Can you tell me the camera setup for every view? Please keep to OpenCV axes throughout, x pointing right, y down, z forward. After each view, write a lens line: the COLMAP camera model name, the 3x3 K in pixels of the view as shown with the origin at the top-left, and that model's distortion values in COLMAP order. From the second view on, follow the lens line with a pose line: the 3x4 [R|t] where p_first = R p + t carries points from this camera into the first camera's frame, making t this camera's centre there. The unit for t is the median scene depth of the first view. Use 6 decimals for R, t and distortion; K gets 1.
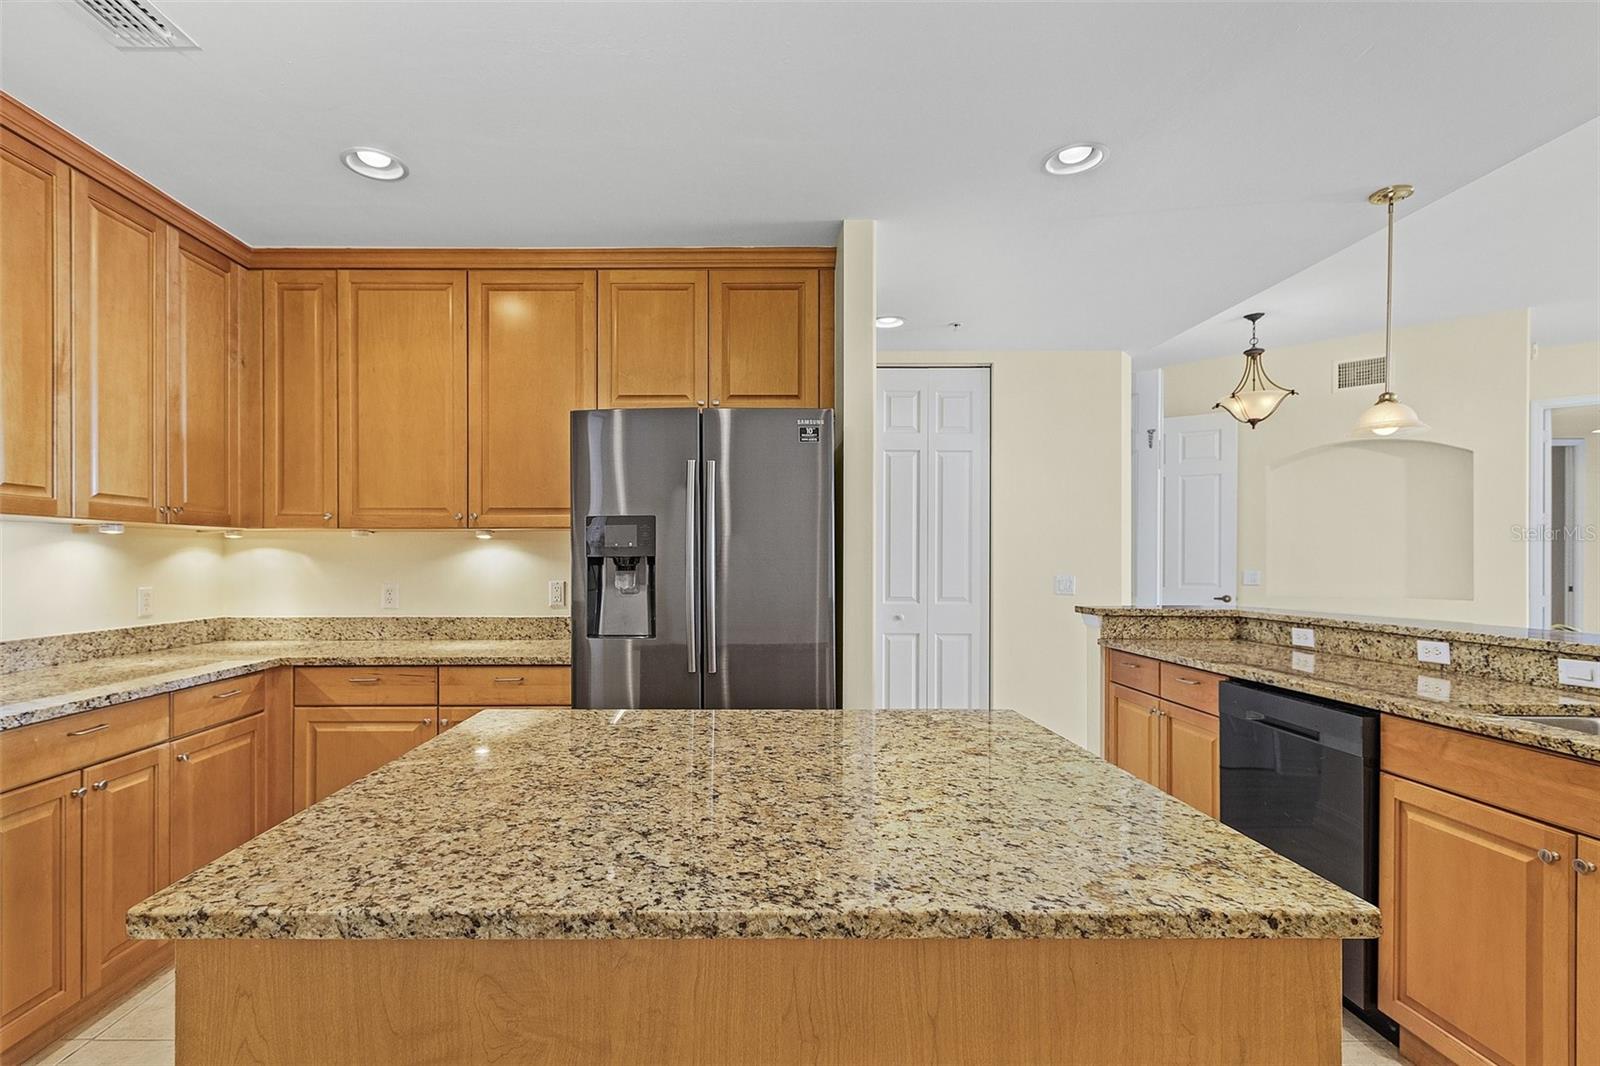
lens RADIAL K [[763.8, 0, 751.2], [0, 763.8, 568.3], [0, 0, 1]] dist [0.003073, -0.000242]
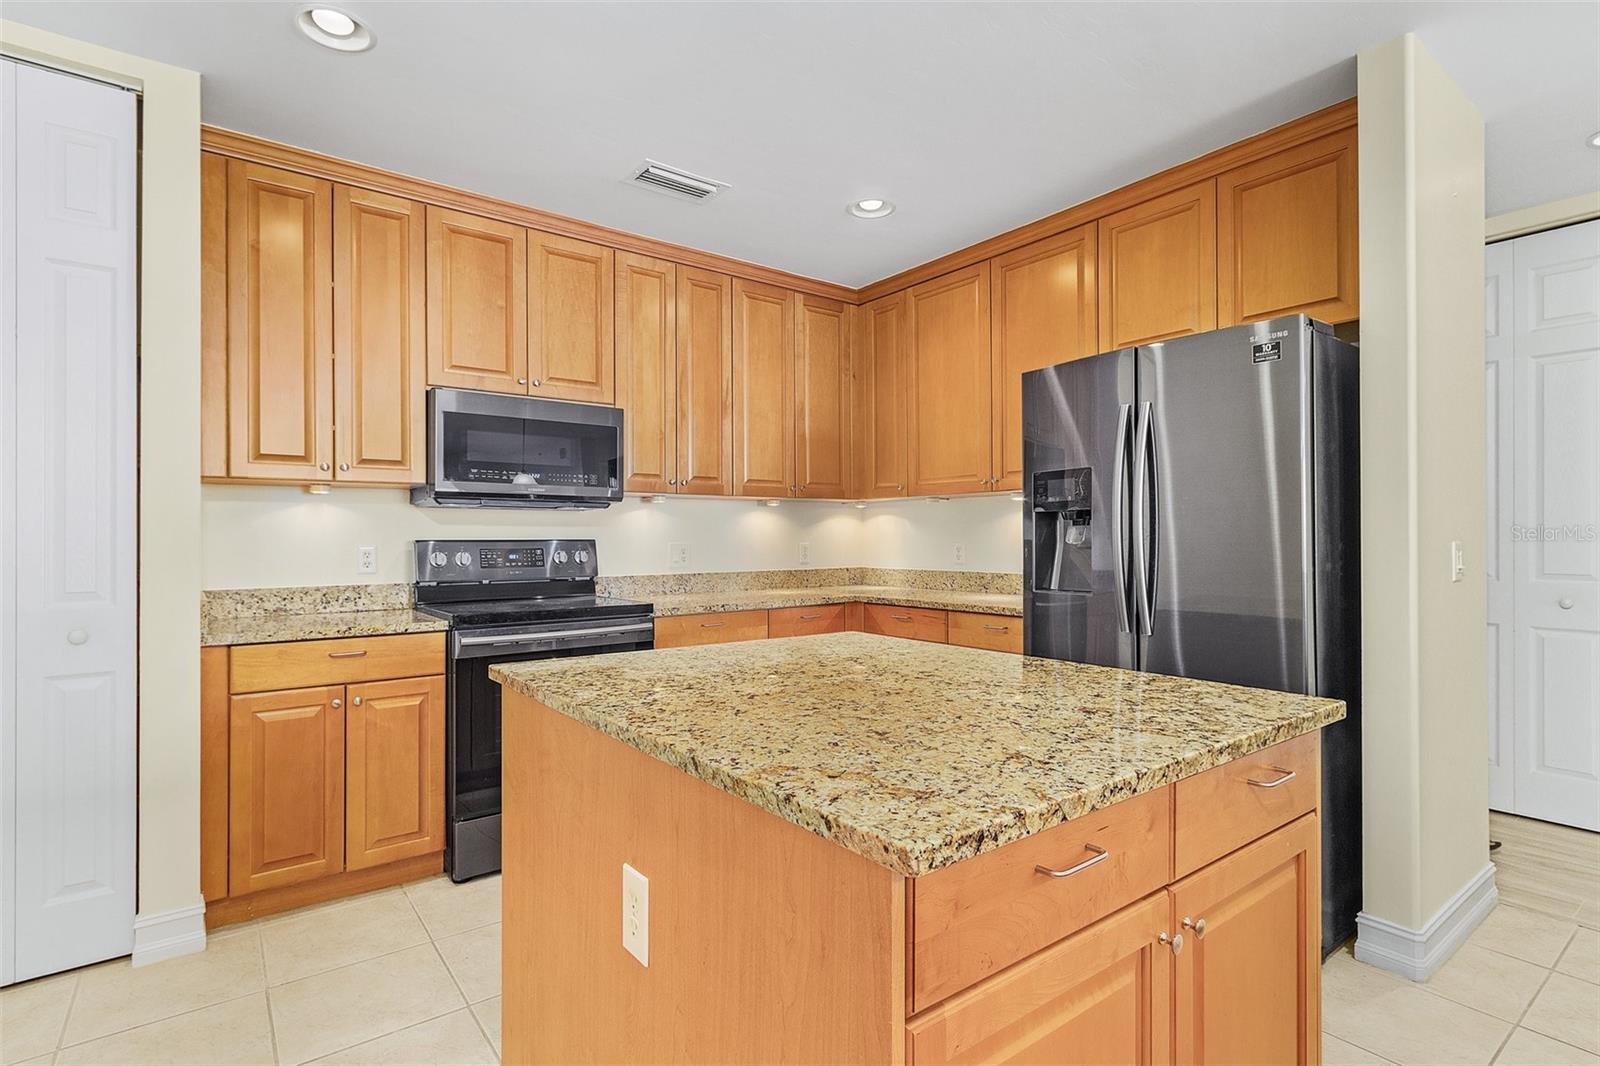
lens RADIAL K [[790.8, 0, 797.3], [0, 790.8, 544.1], [0, 0, 1]] dist [-0.000193, -0.000072]
pose [[0.599356, 0.003469, -0.800475, 0.448968], [-0.003850, 0.999992, 0.001451, 0.028146], [0.800473, 0.002212, 0.599364, 0.103721]]
